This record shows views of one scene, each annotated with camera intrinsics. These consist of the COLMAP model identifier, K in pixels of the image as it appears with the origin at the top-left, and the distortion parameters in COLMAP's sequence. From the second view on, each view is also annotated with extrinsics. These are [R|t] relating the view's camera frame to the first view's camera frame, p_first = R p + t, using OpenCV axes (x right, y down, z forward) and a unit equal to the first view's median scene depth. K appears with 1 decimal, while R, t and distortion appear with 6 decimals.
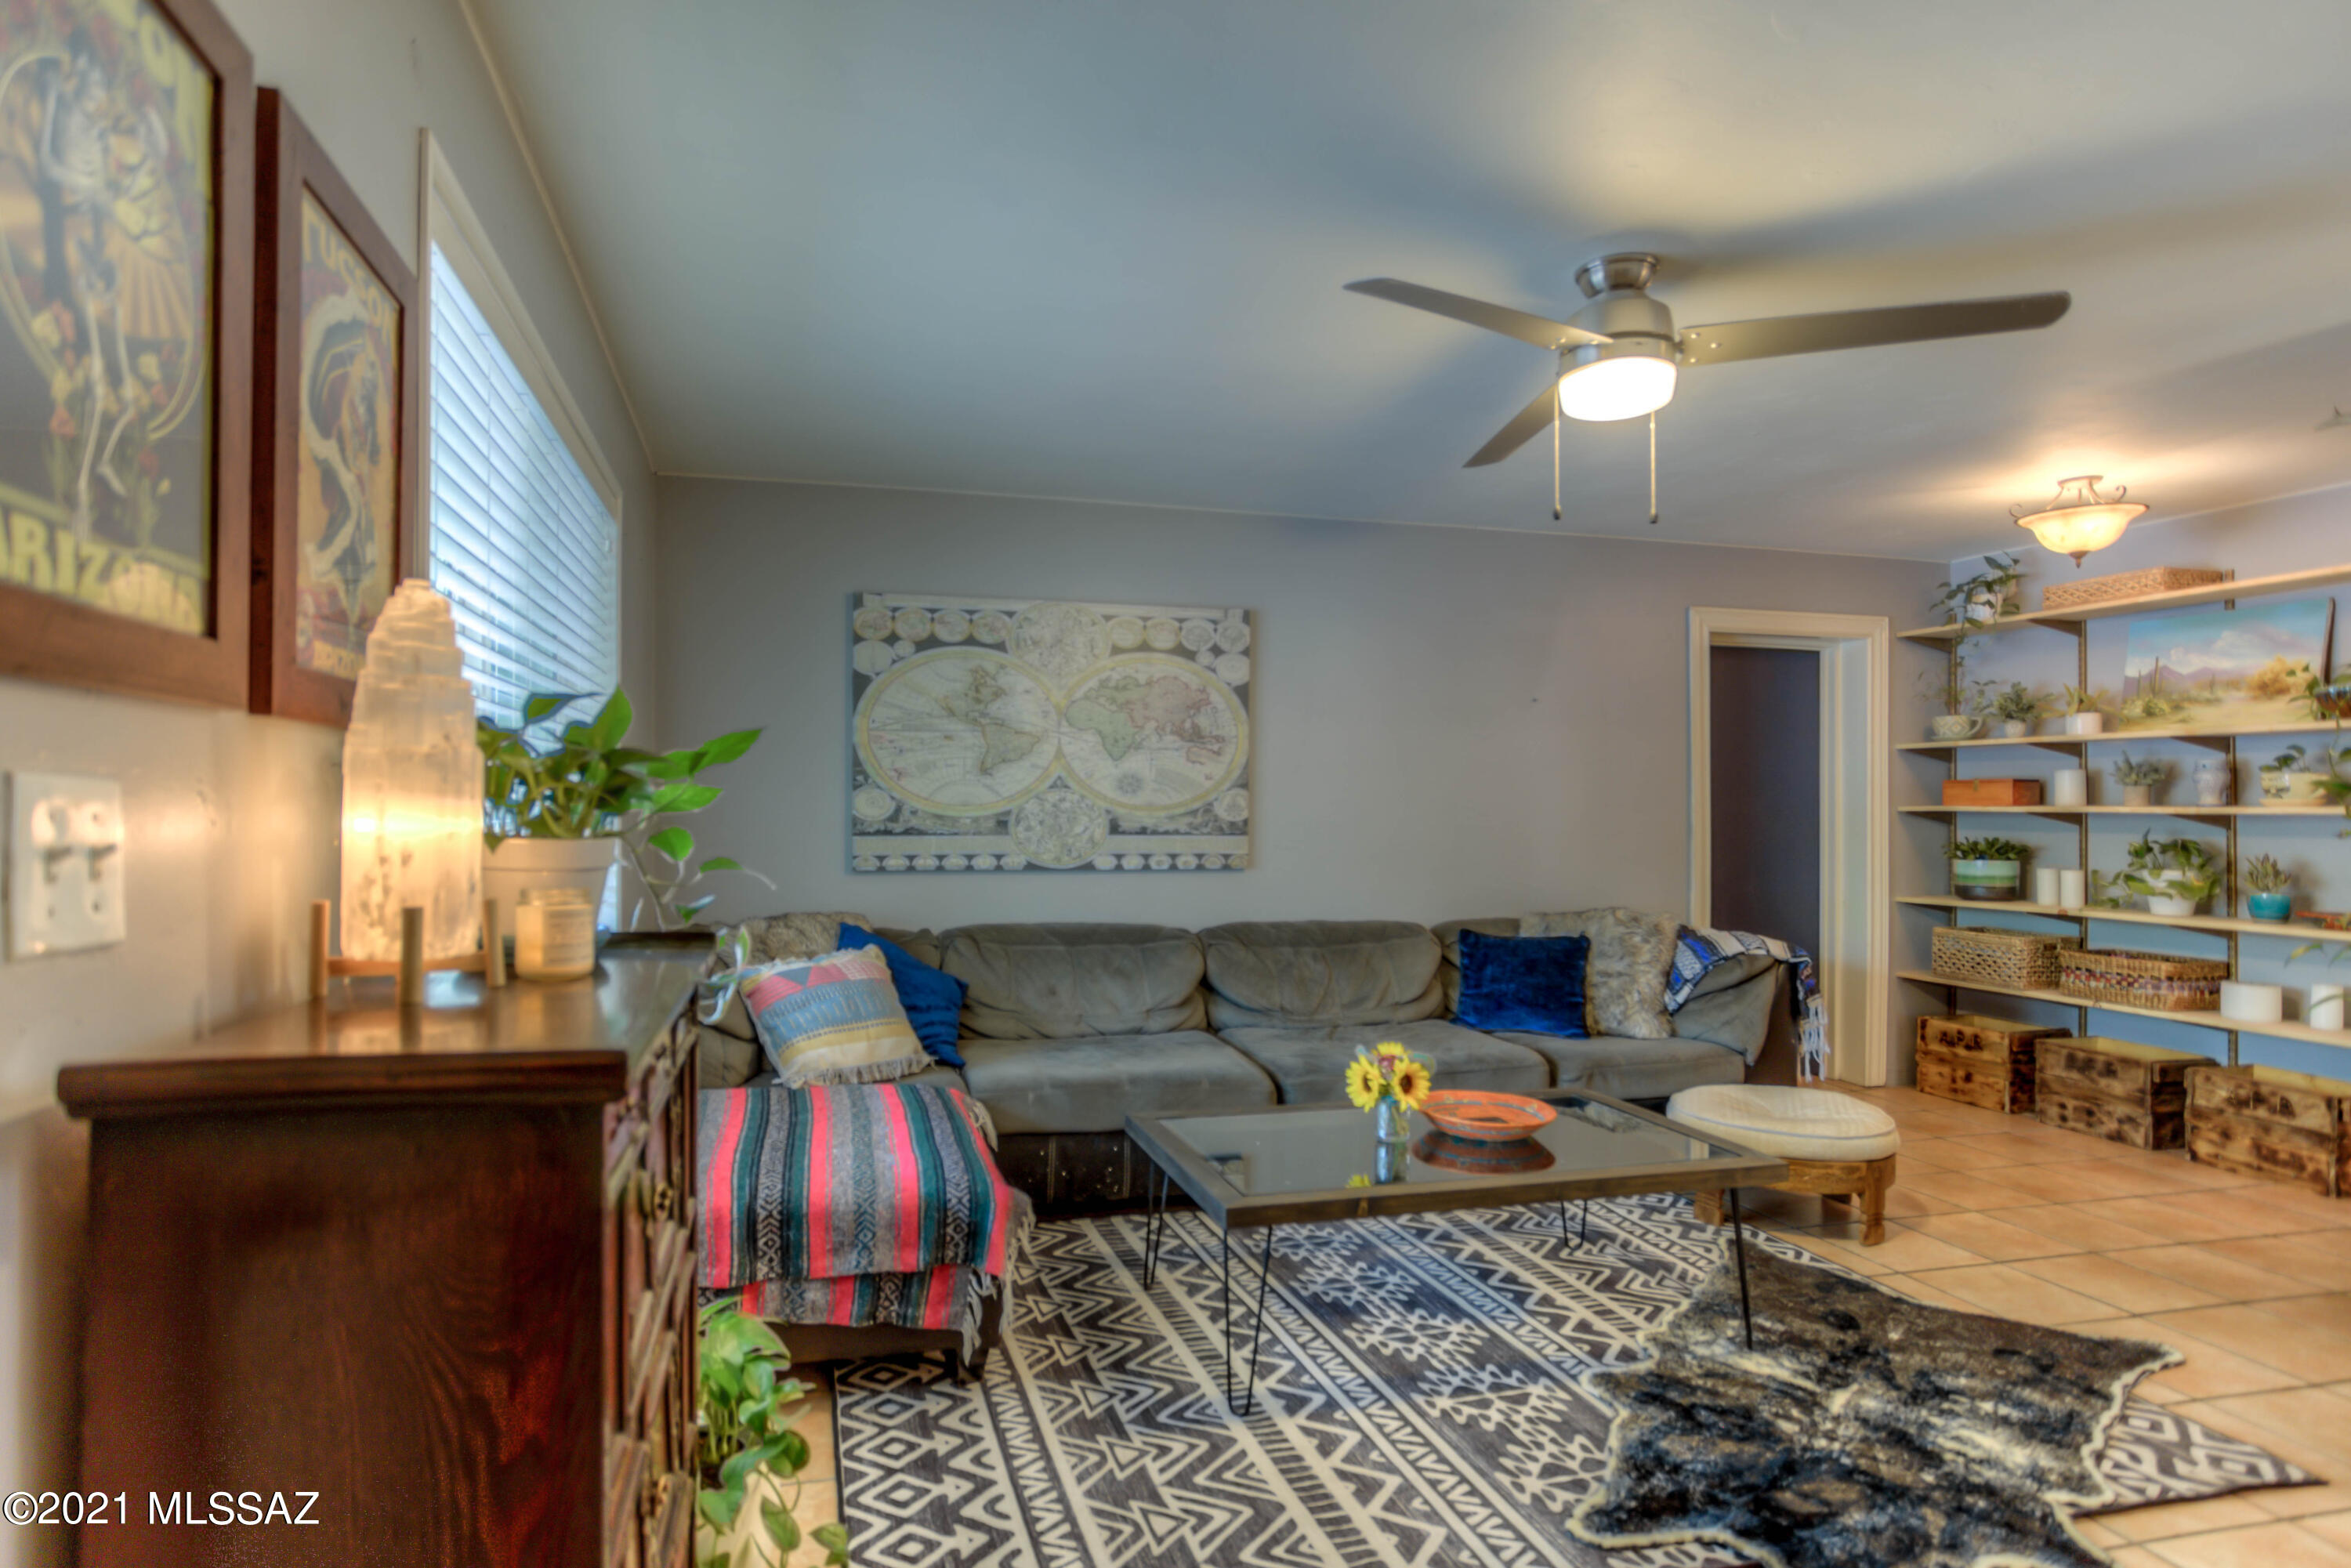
lens RADIAL K [[1201.2, 0, 1067.6], [0, 1201.2, 803.6], [0, 0, 1]] dist [-0.043088, 0.024062]
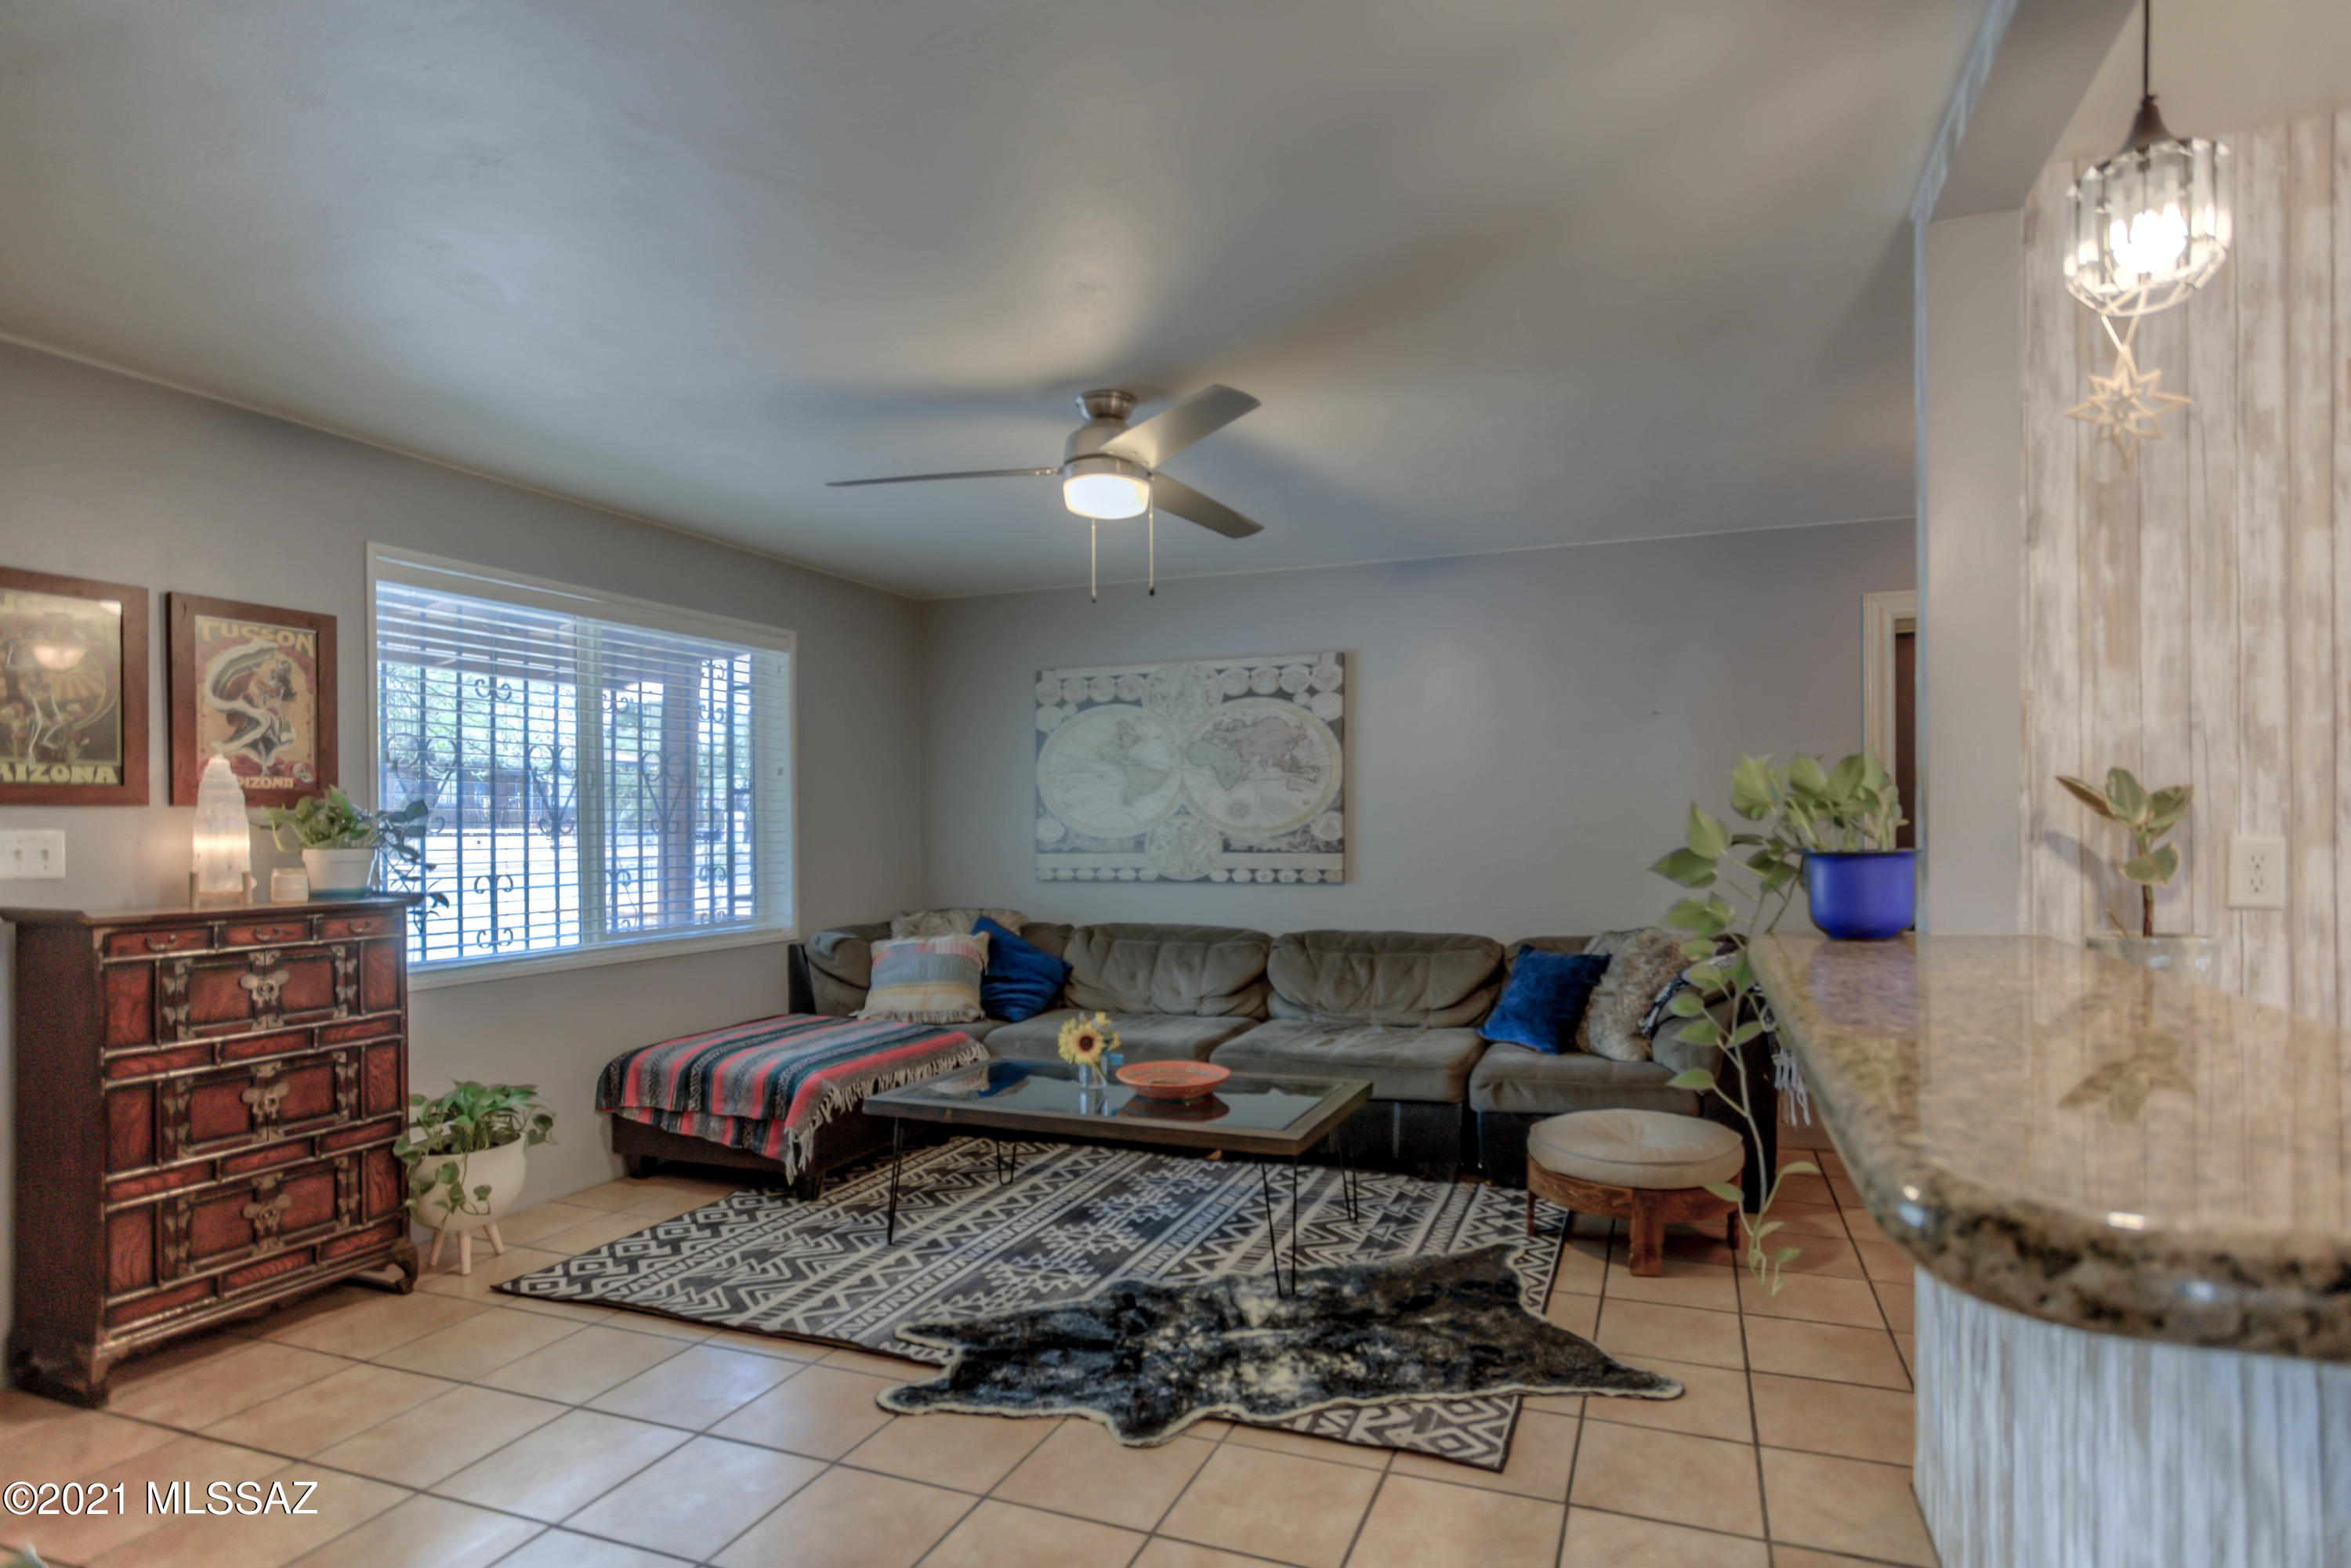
lens RADIAL K [[1194.4, 0, 1208.9], [0, 1194.4, 831.6], [0, 0, 1]] dist [-0.048553, 0.032355]
pose [[0.832093, -0.010157, -0.554543, 0.738911], [0.012482, 0.999922, 0.000416, 0.004668], [0.554495, -0.007268, 0.832155, 0.001748]]
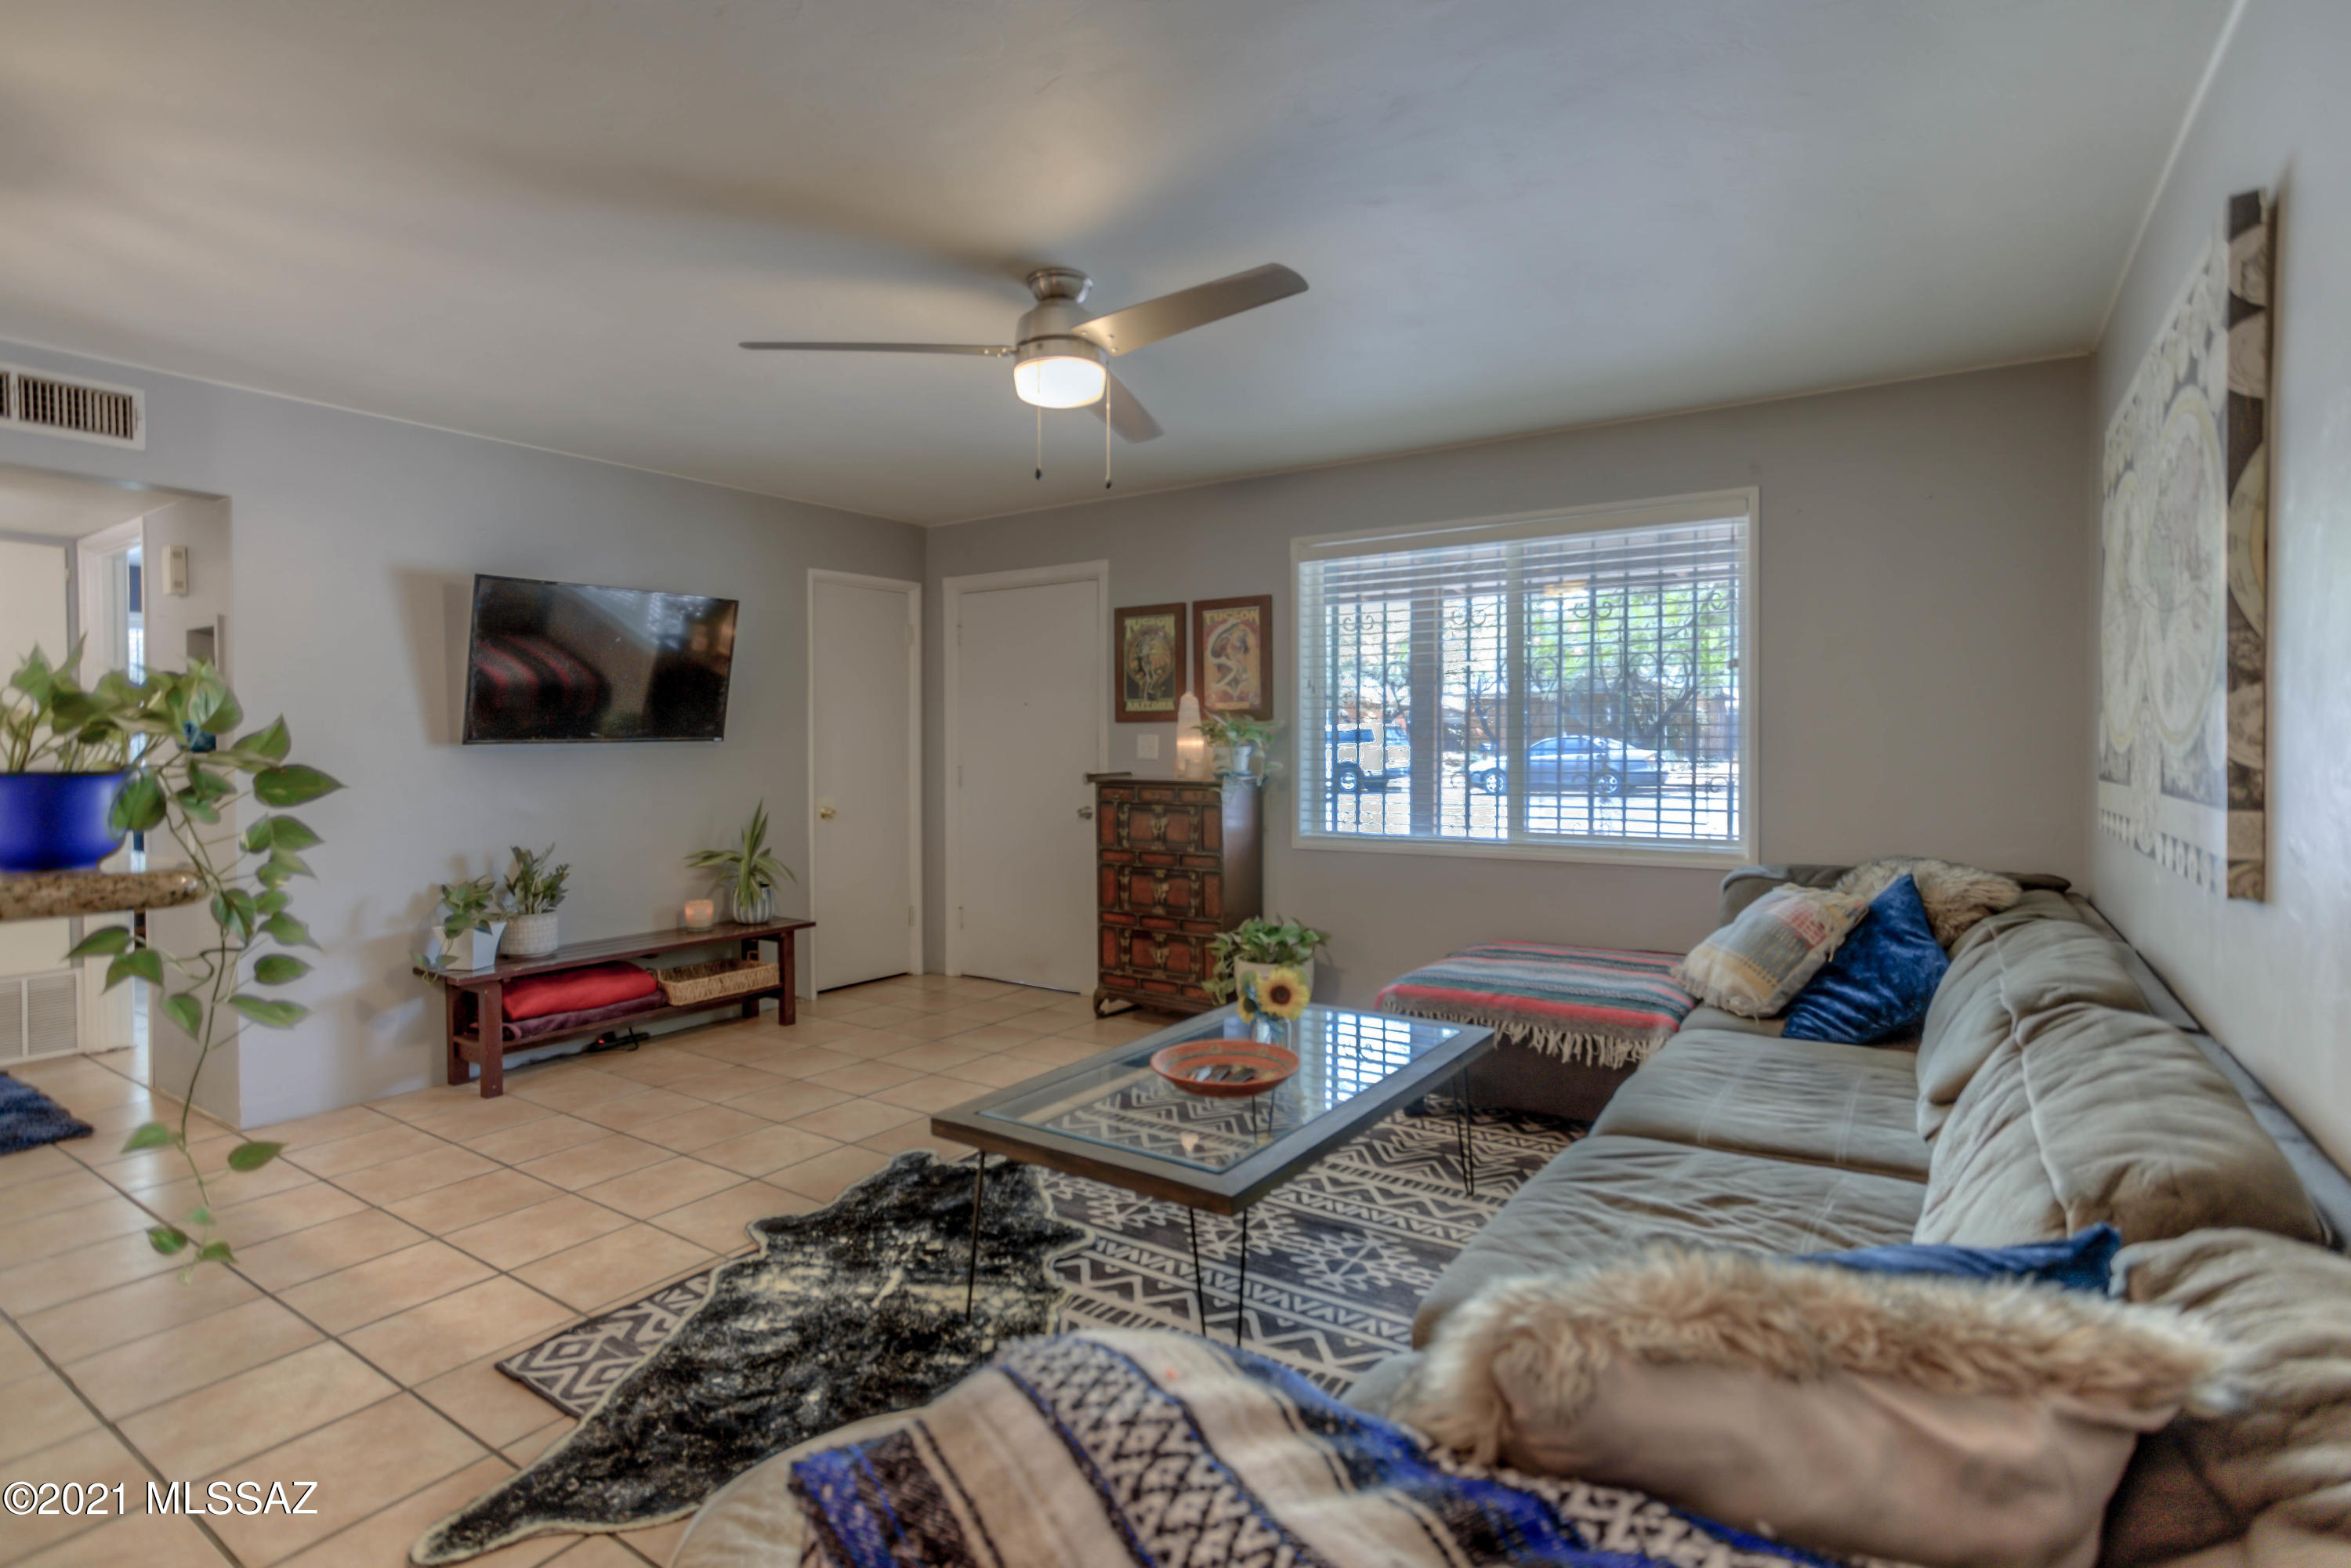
lens RADIAL K [[1148.2, 0, 1223.6], [0, 1148.2, 751.2], [0, 0, 1]] dist [-0.059027, 0.044464]
pose [[-0.706483, 0.007207, -0.707693, 0.681170], [-0.000207, 0.999946, 0.010389, 0.001336], [0.707730, 0.007486, -0.706443, 1.132647]]
